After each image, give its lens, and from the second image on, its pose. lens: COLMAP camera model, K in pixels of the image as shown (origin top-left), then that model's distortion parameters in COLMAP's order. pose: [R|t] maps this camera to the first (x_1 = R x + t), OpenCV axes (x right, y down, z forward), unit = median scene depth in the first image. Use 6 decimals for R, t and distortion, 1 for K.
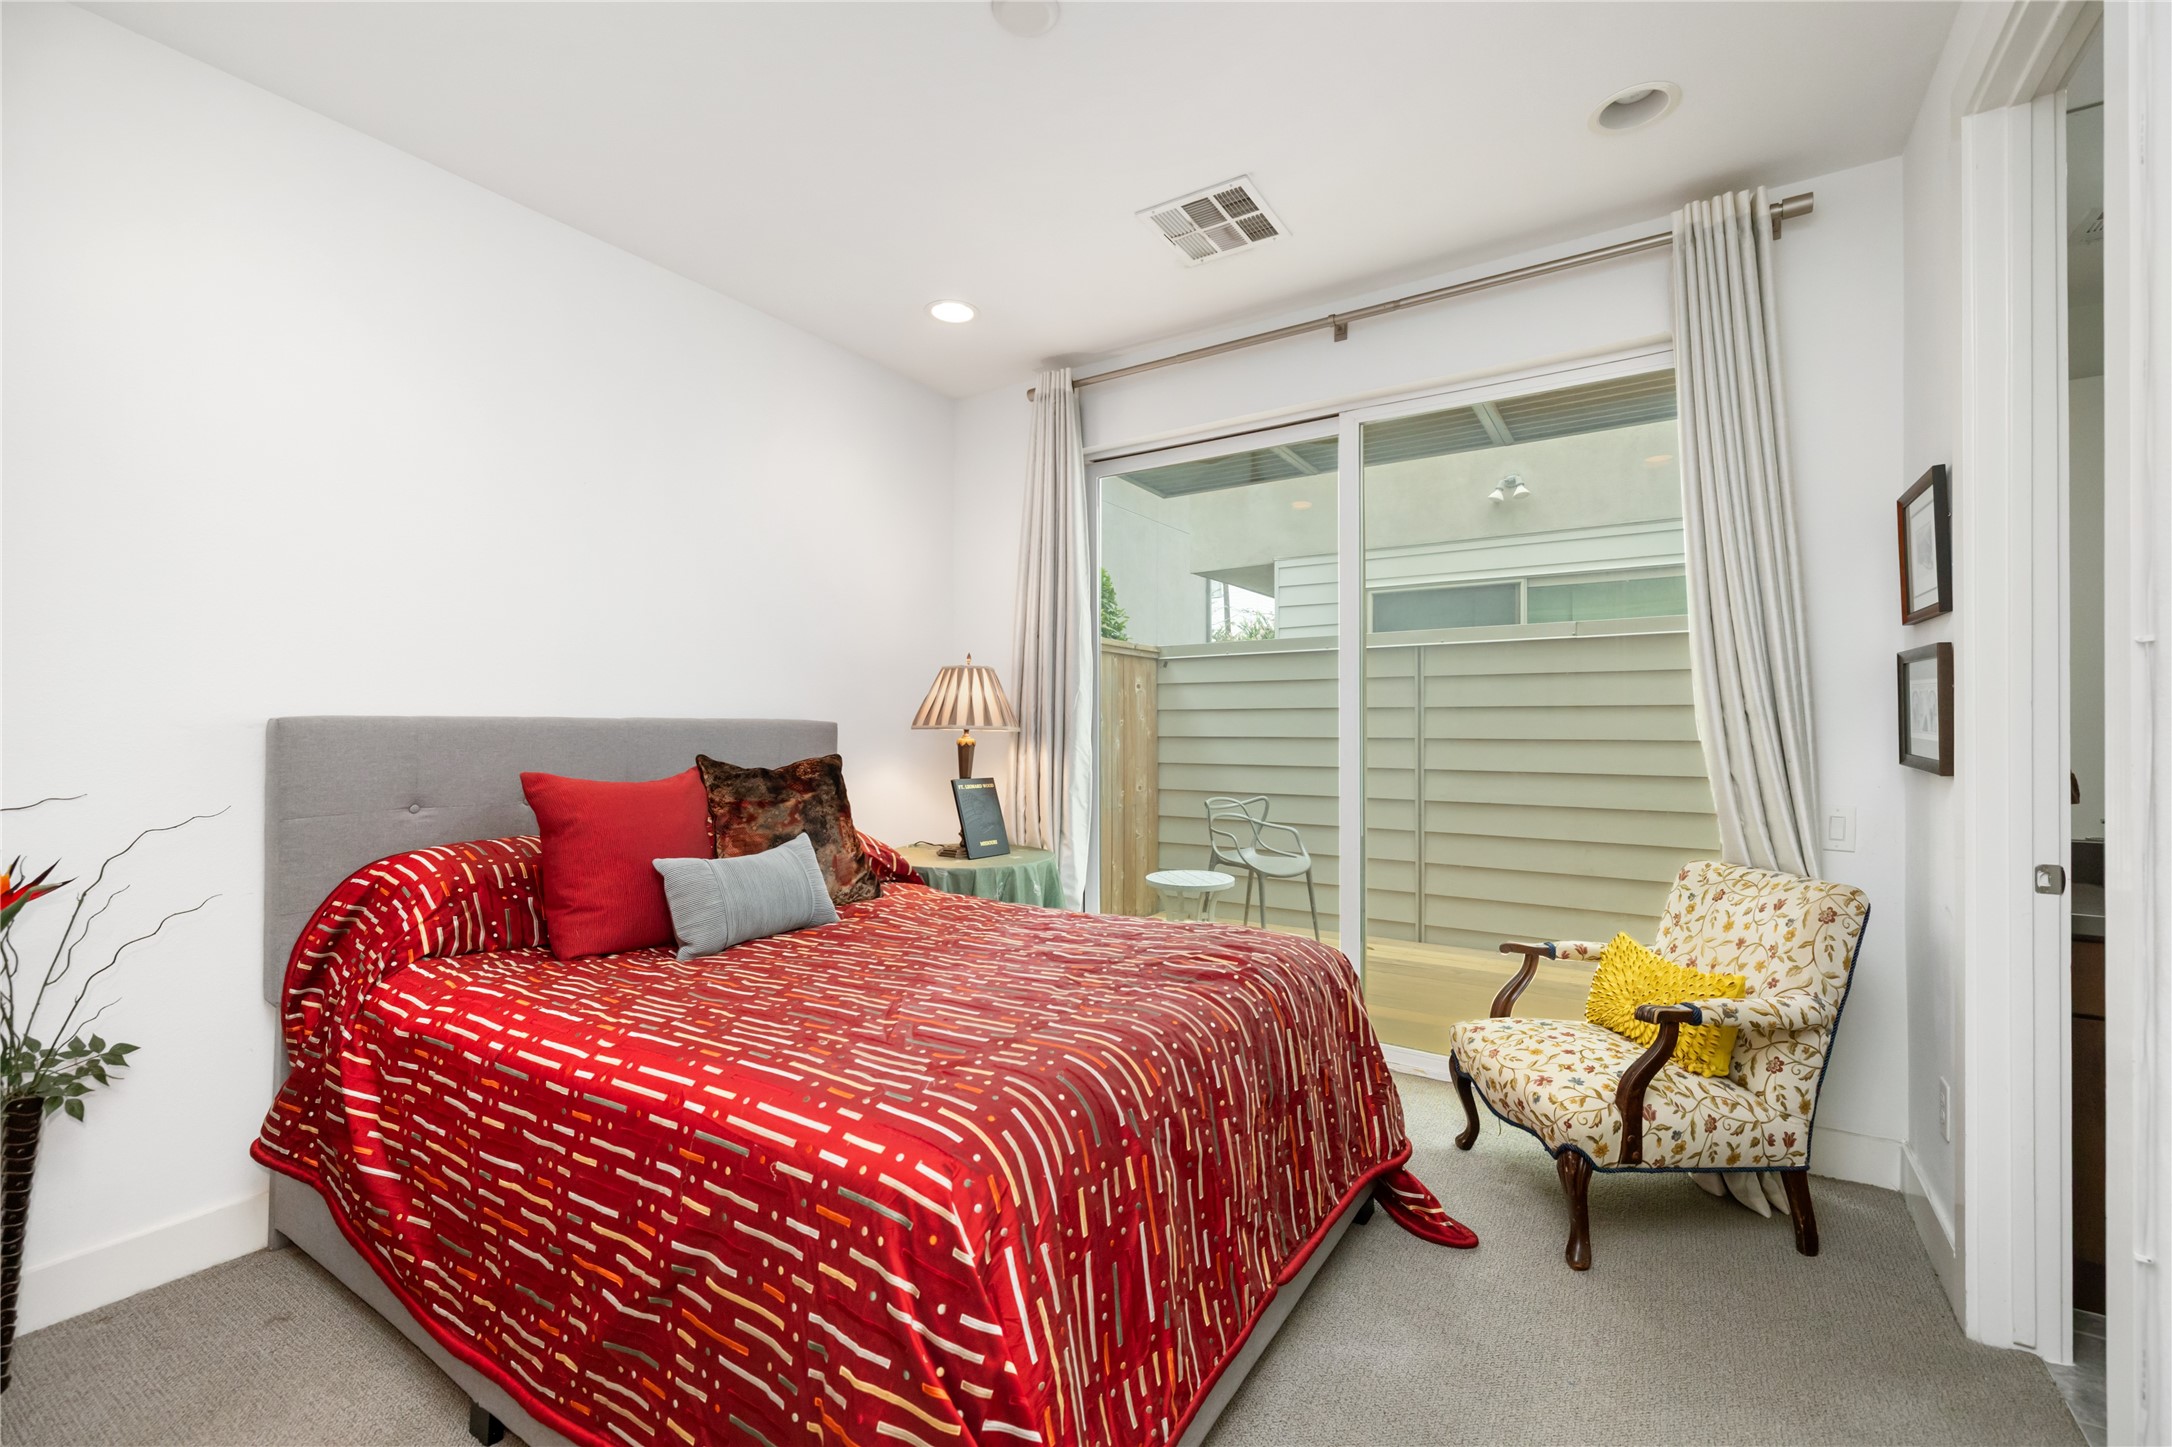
lens RADIAL K [[906.5, 0, 1089.4], [0, 906.5, 723.9], [0, 0, 1]] dist [0.000922, 0.000024]
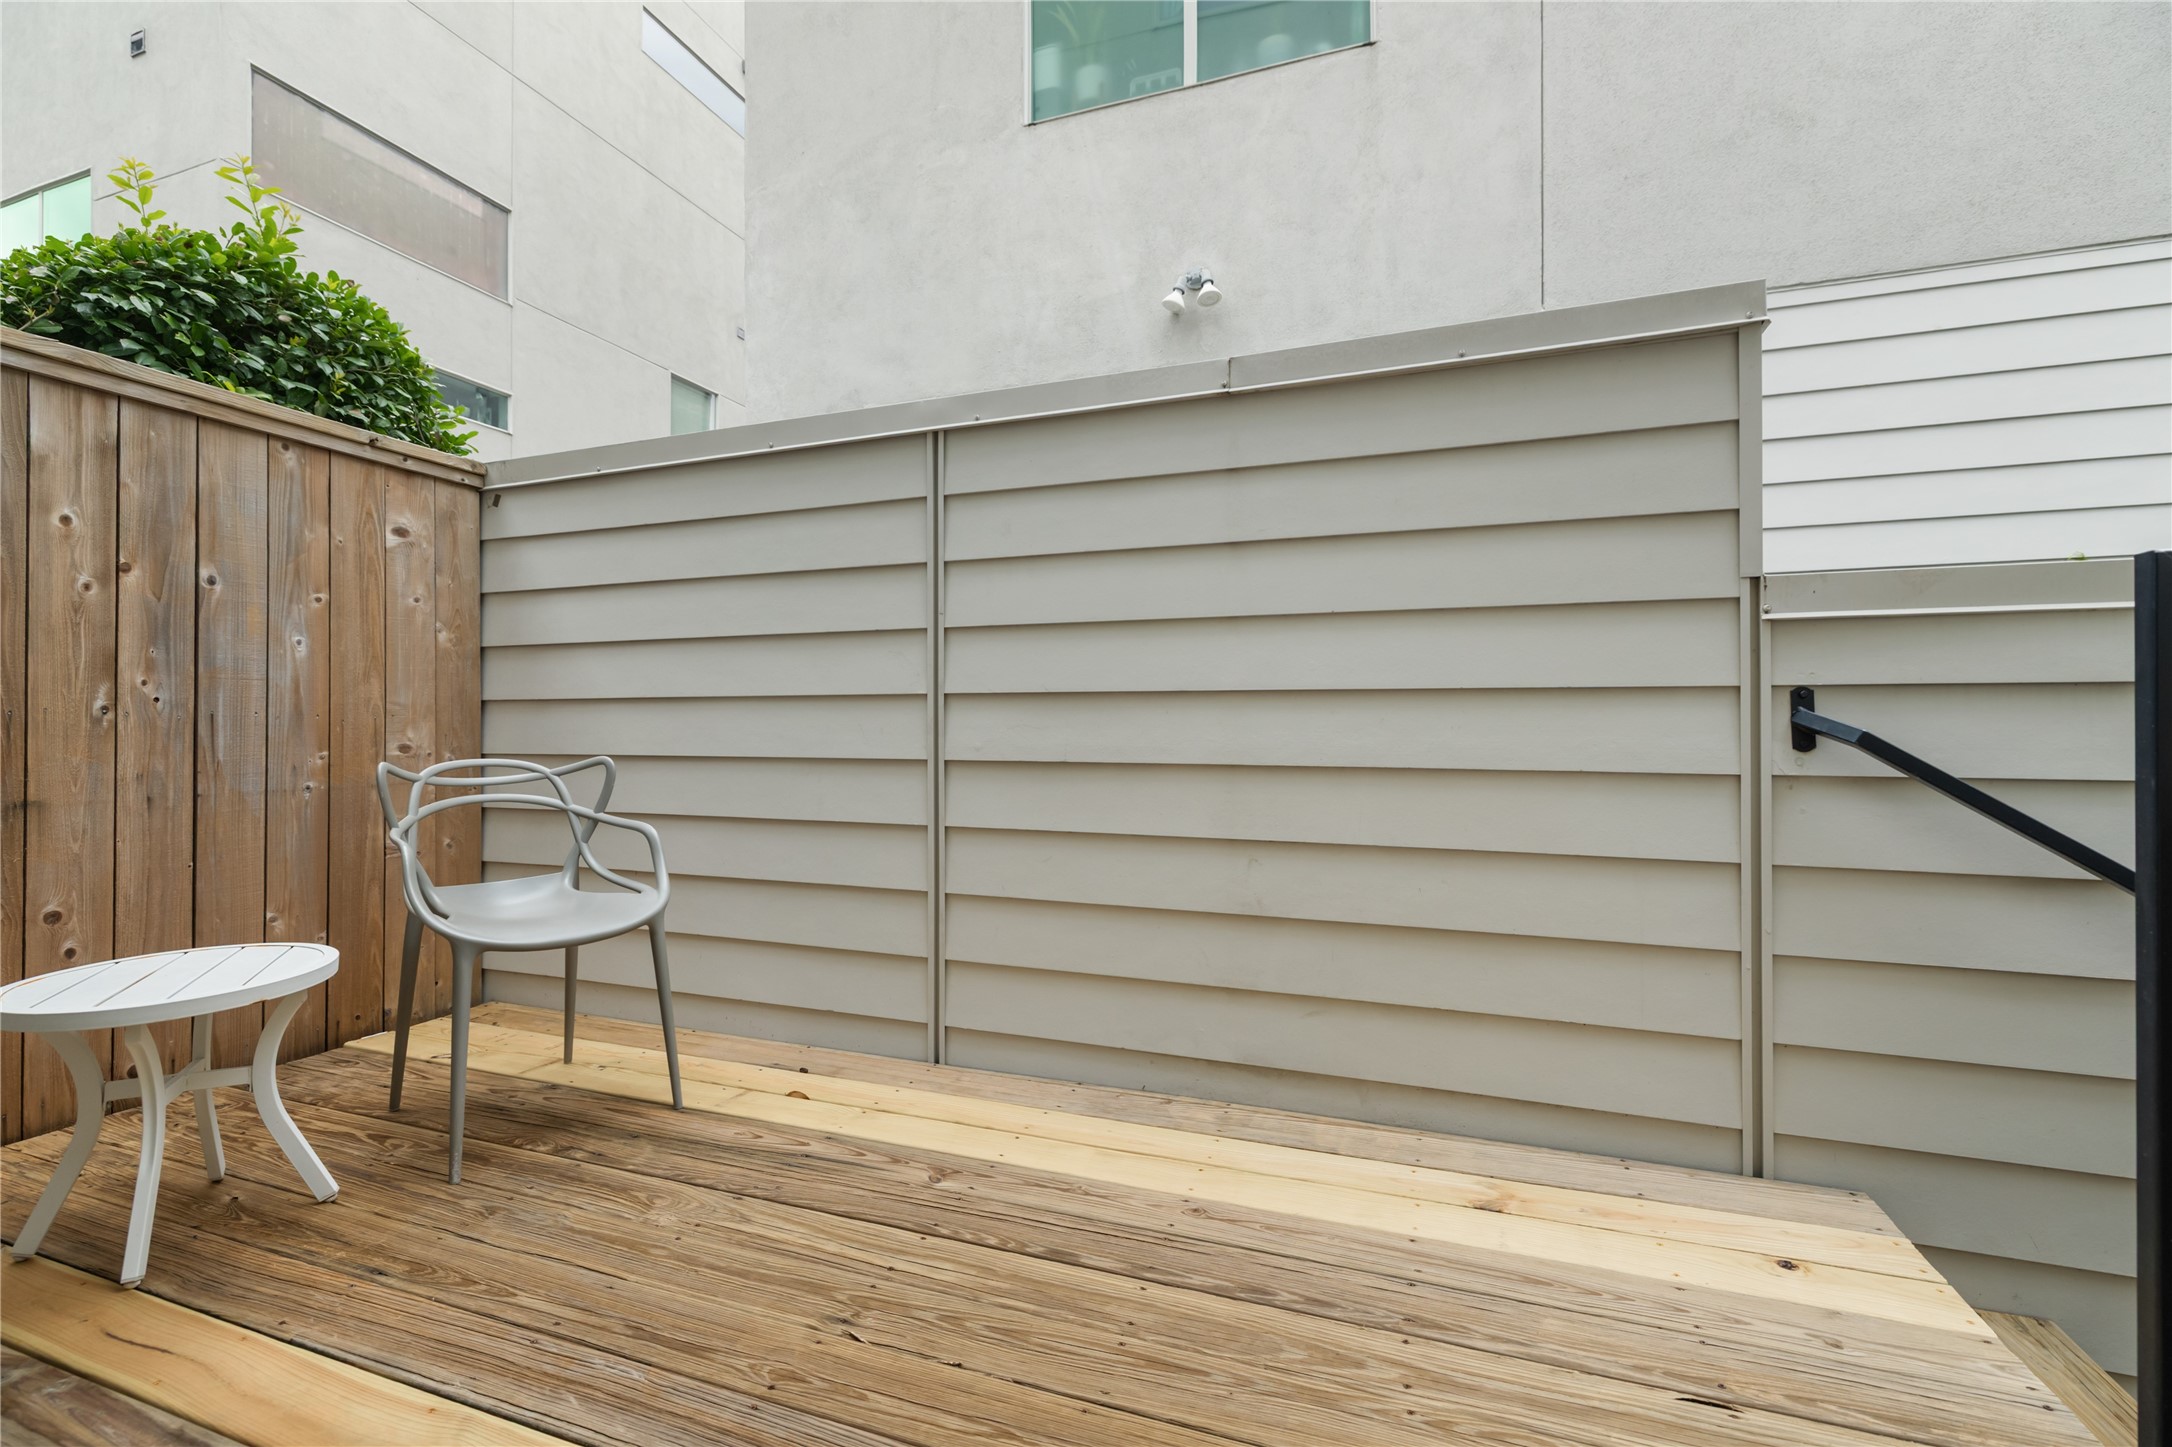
lens RADIAL K [[916.6, 0, 1090.5], [0, 916.6, 725.8], [0, 0, 1]] dist [-0.000296, -0.000244]
pose [[0.974431, -0.000242, 0.224688, 0.481625], [-0.000834, 0.999989, 0.004695, 0.091739], [-0.224687, -0.004762, 0.974419, 0.746226]]
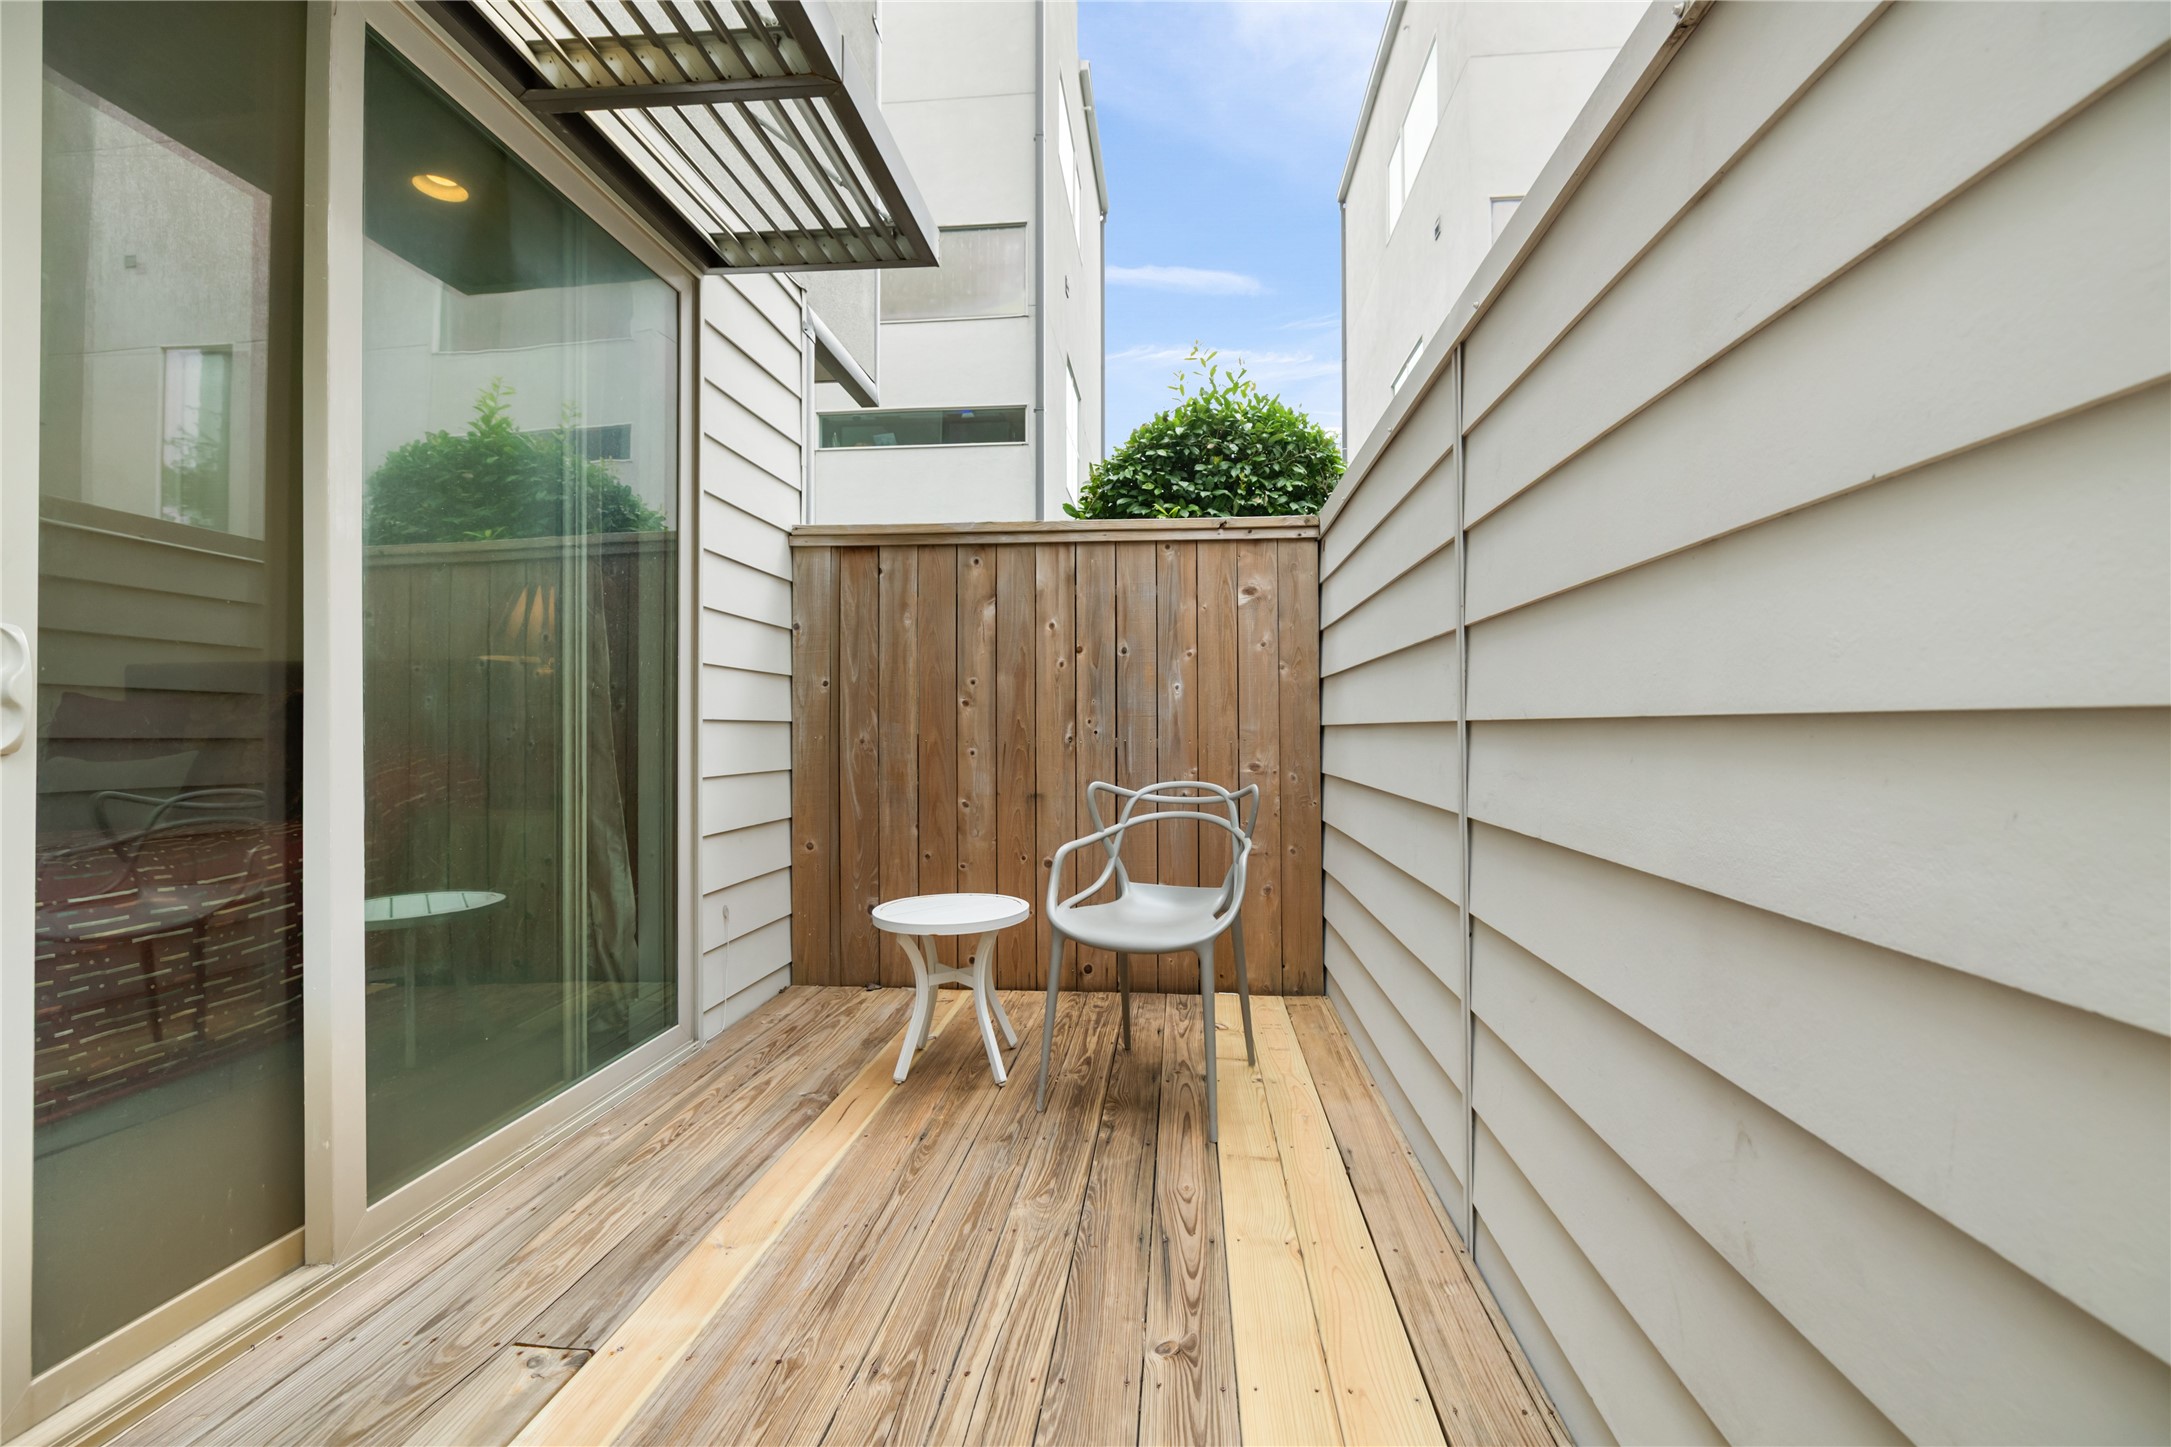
lens RADIAL K [[913.9, 0, 1094.8], [0, 913.9, 725.0], [0, 0, 1]] dist [0.000956, 0.000423]
pose [[0.475002, -0.006776, -0.879959, 0.852193], [0.009777, 0.999949, -0.002422, 0.071842], [0.879931, -0.007452, 0.475044, 1.042295]]
